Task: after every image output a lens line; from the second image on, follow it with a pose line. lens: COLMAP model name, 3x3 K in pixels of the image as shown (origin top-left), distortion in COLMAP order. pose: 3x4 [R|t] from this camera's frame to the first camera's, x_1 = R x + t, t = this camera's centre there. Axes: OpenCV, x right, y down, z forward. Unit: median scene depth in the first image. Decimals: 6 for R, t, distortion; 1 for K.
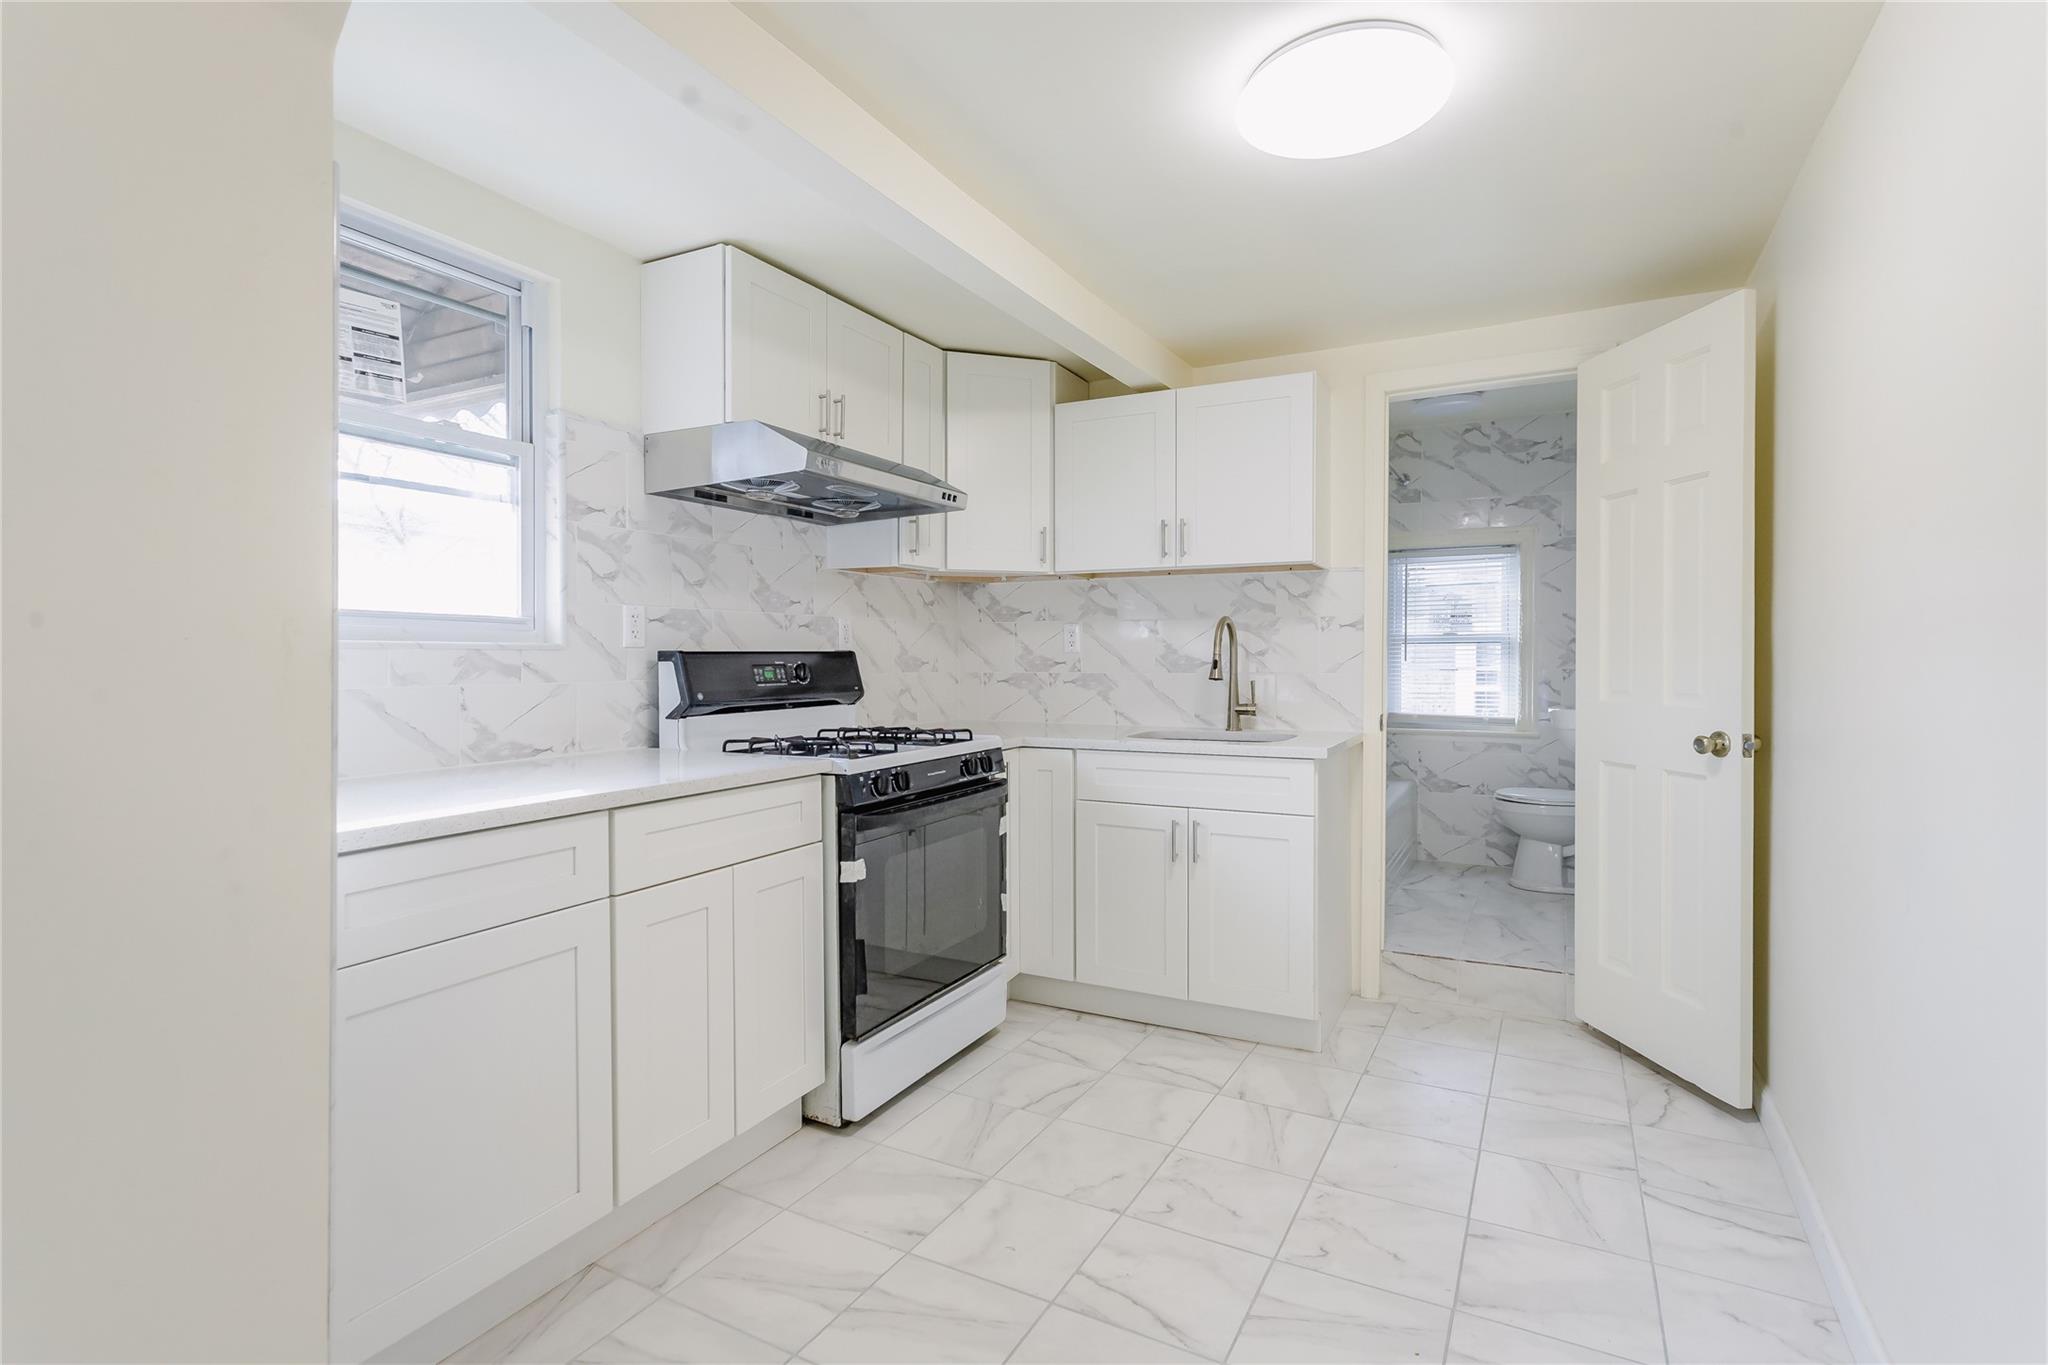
lens RADIAL K [[974.3, 0, 1046.3], [0, 974.3, 671.7], [0, 0, 1]] dist [0.002187, 0.000356]
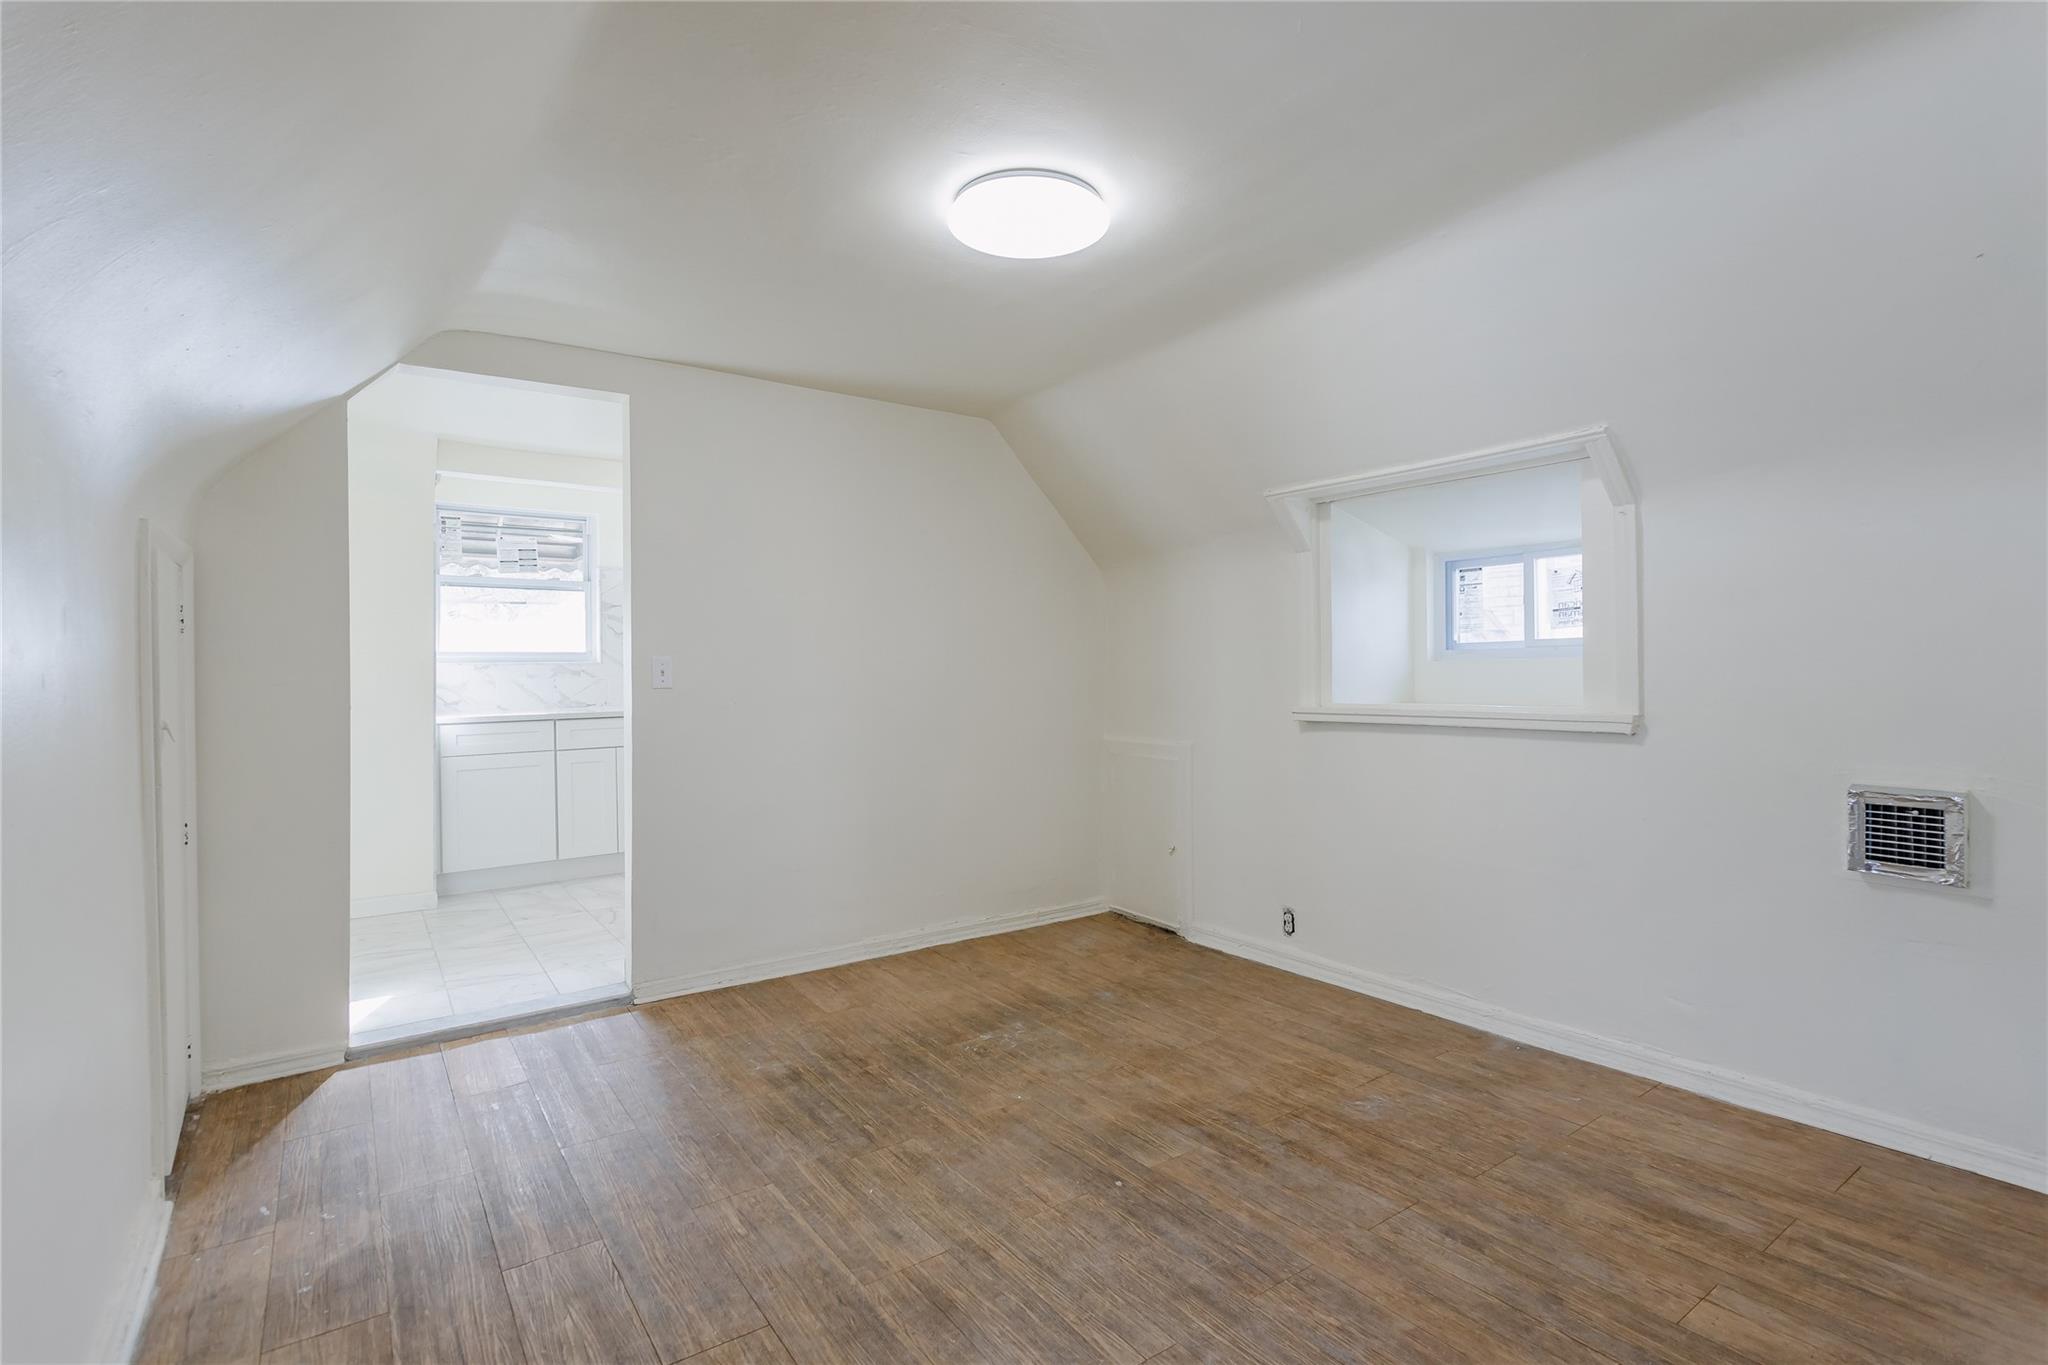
lens RADIAL K [[976.2, 0, 1027.5], [0, 976.2, 672.5], [0, 0, 1]] dist [-0.001342, 0.000456]
pose [[0.887433, -0.008378, -0.460860, 1.581816], [0.004122, 0.999939, -0.010240, 0.027989], [0.460918, 0.007187, 0.887414, -0.684711]]
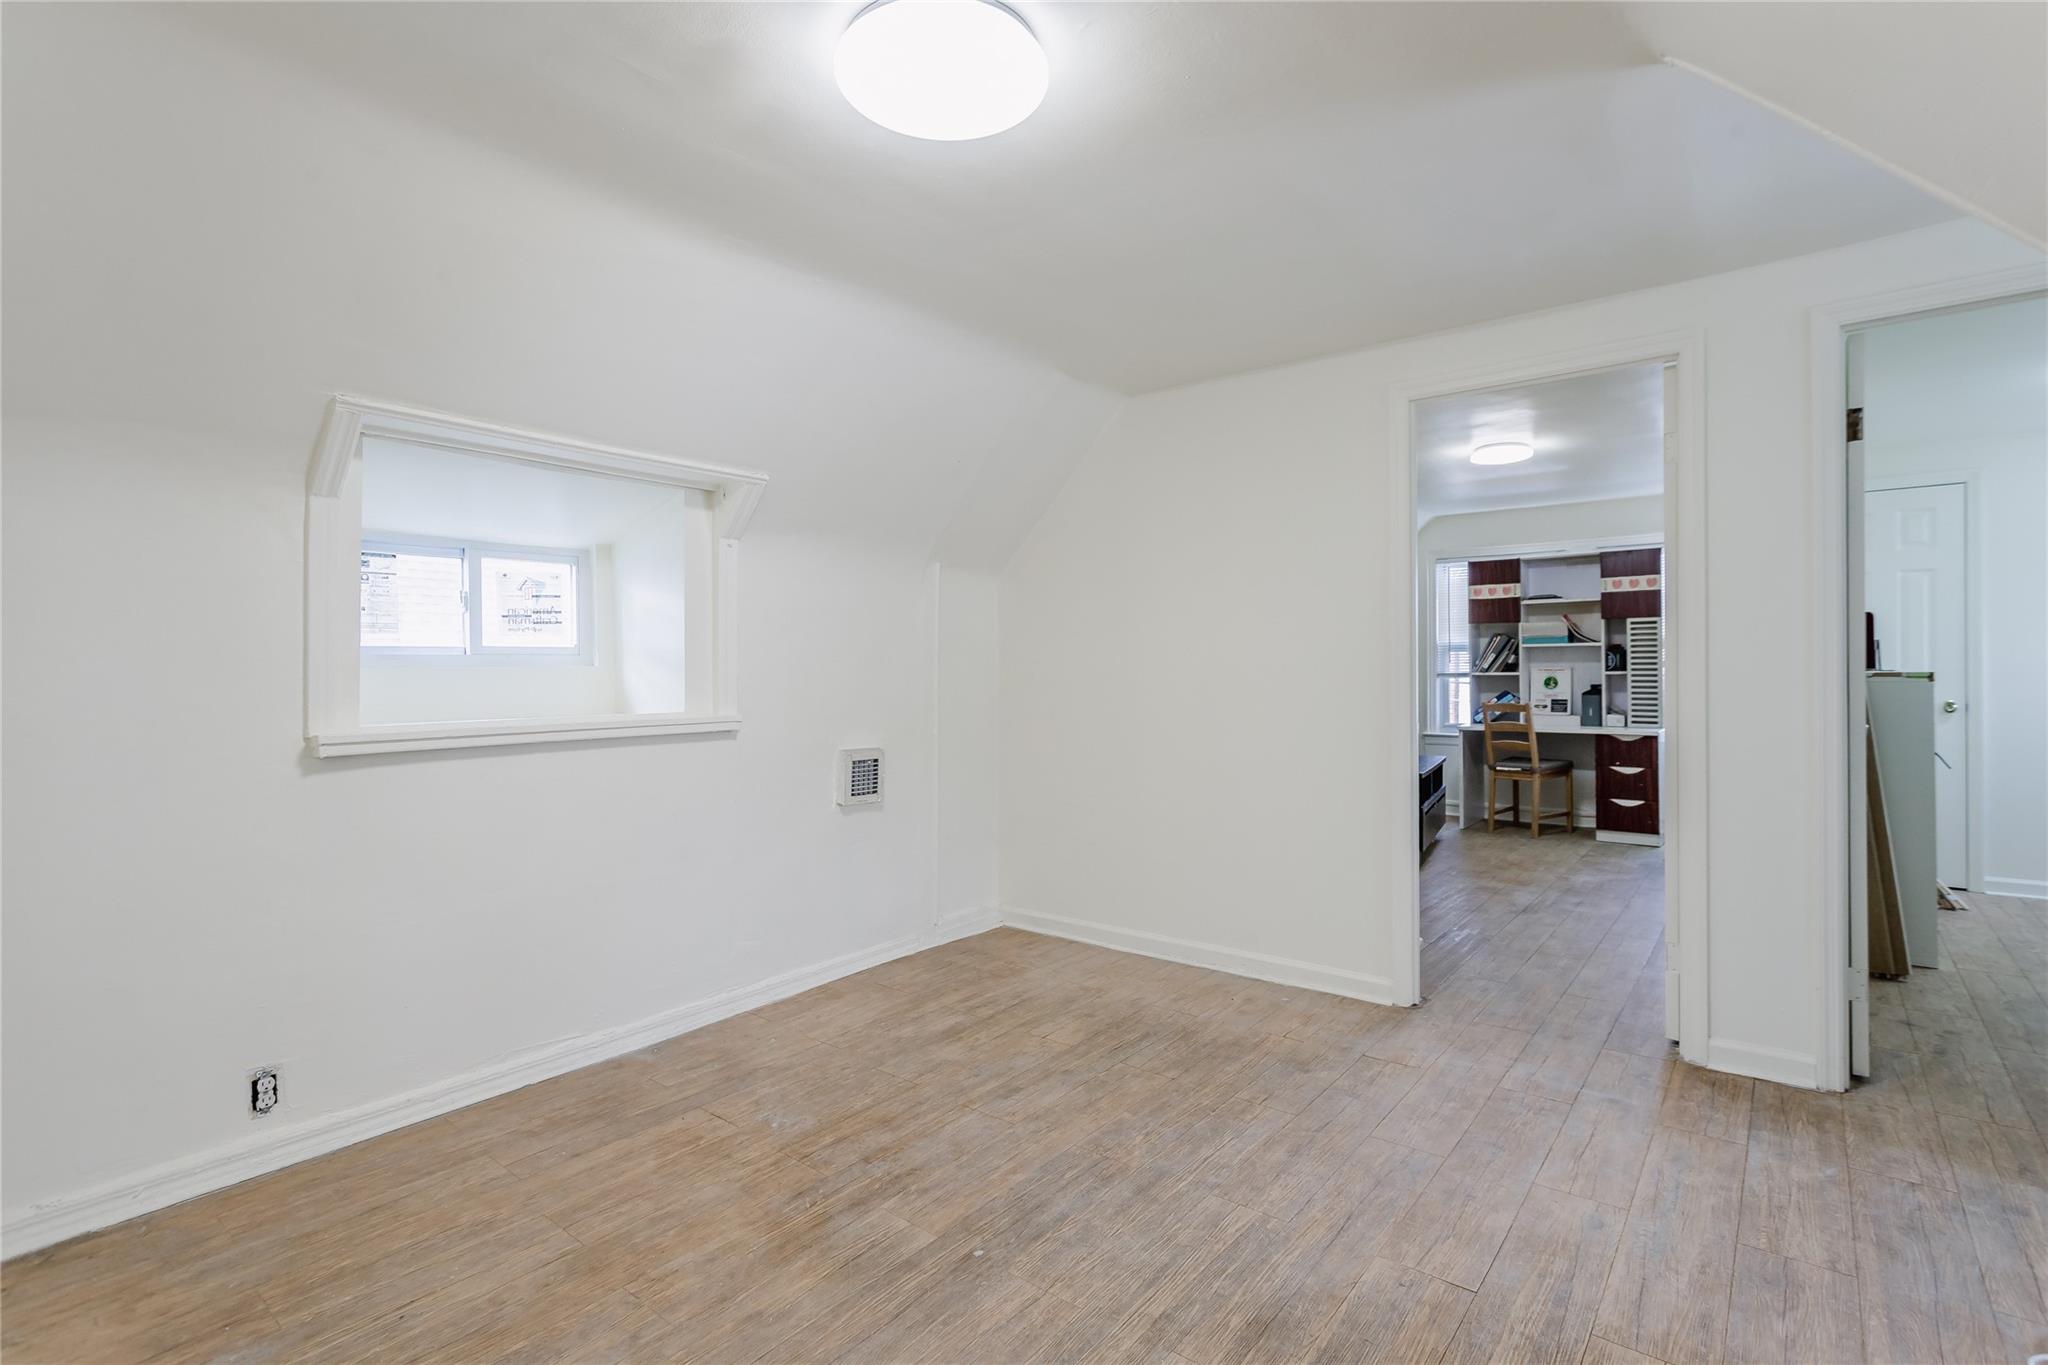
lens RADIAL K [[976.2, 0, 1027.5], [0, 976.2, 672.5], [0, 0, 1]] dist [-0.001342, 0.000456]
pose [[0.189673, -0.000113, 0.981847, -2.933304], [0.021719, 0.999756, -0.004081, 0.012626], [-0.981607, 0.022099, 0.189629, 1.919160]]
